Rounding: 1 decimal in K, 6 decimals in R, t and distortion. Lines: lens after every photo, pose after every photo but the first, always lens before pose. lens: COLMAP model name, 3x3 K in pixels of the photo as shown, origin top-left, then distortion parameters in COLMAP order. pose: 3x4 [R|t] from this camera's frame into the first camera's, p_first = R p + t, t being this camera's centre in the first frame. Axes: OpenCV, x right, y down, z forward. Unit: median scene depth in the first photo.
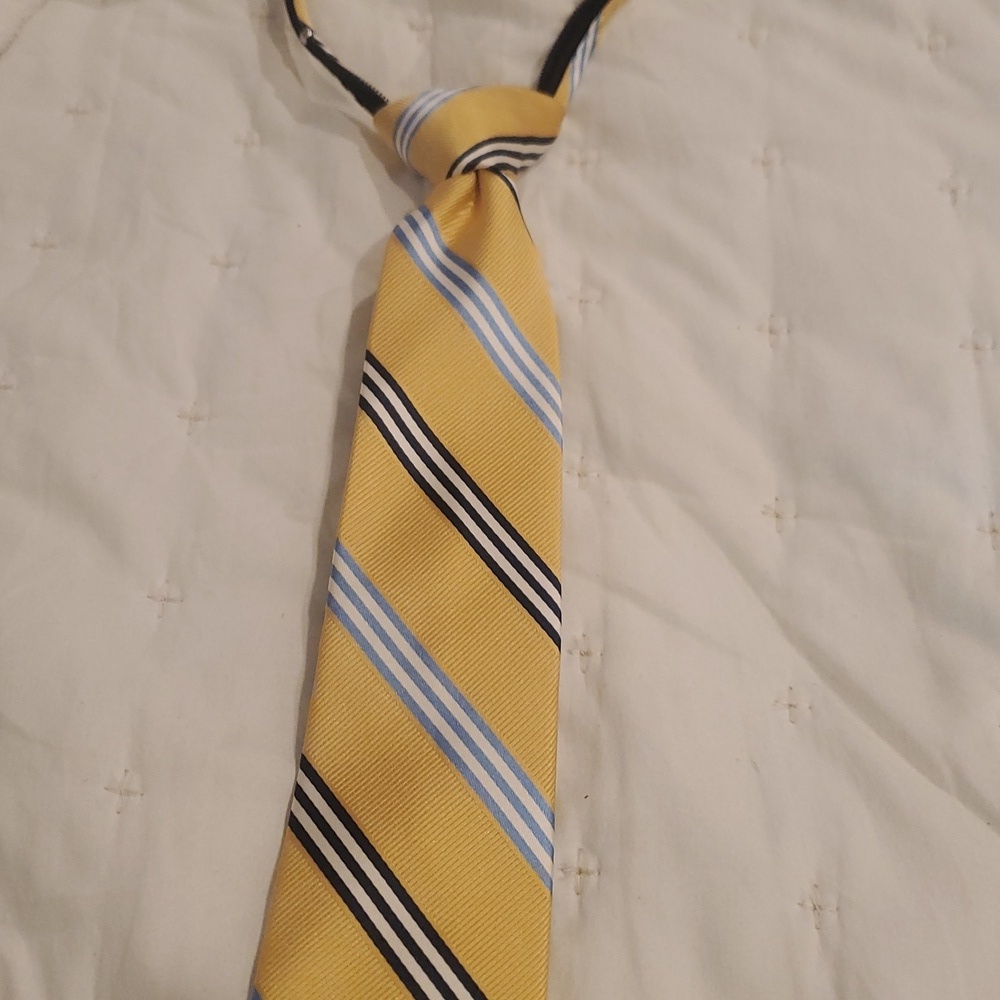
lens RADIAL K [[1270.8, 0, 475.2], [0, 1270.8, 471.0], [0, 0, 1]] dist [-0.001839, 0.000000]
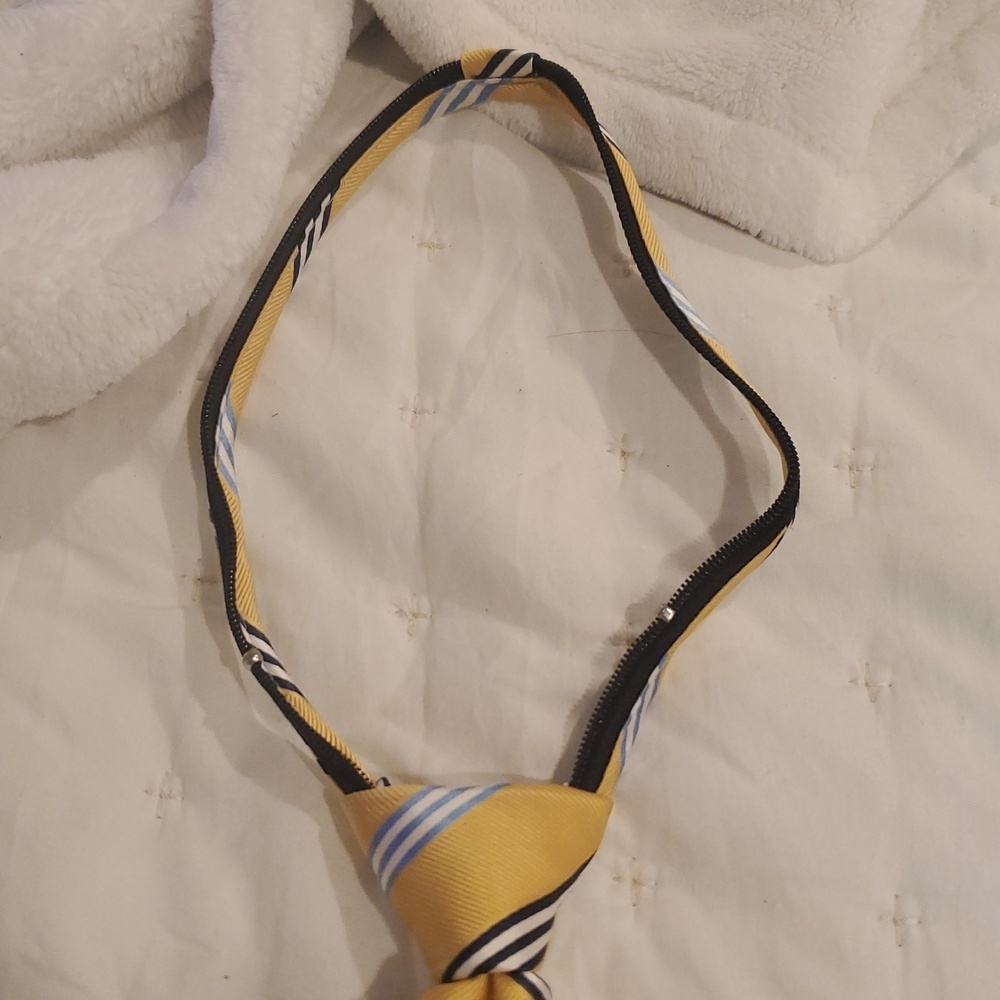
lens RADIAL K [[1270.8, 0, 482.9], [0, 1270.8, 430.8], [0, 0, 1]] dist [-0.001839, 0.000000]
pose [[0.998770, 0.036845, 0.033191, -0.033036], [-0.035545, 0.998608, -0.038969, -0.462608], [-0.034580, 0.037741, 0.998689, 0.286325]]
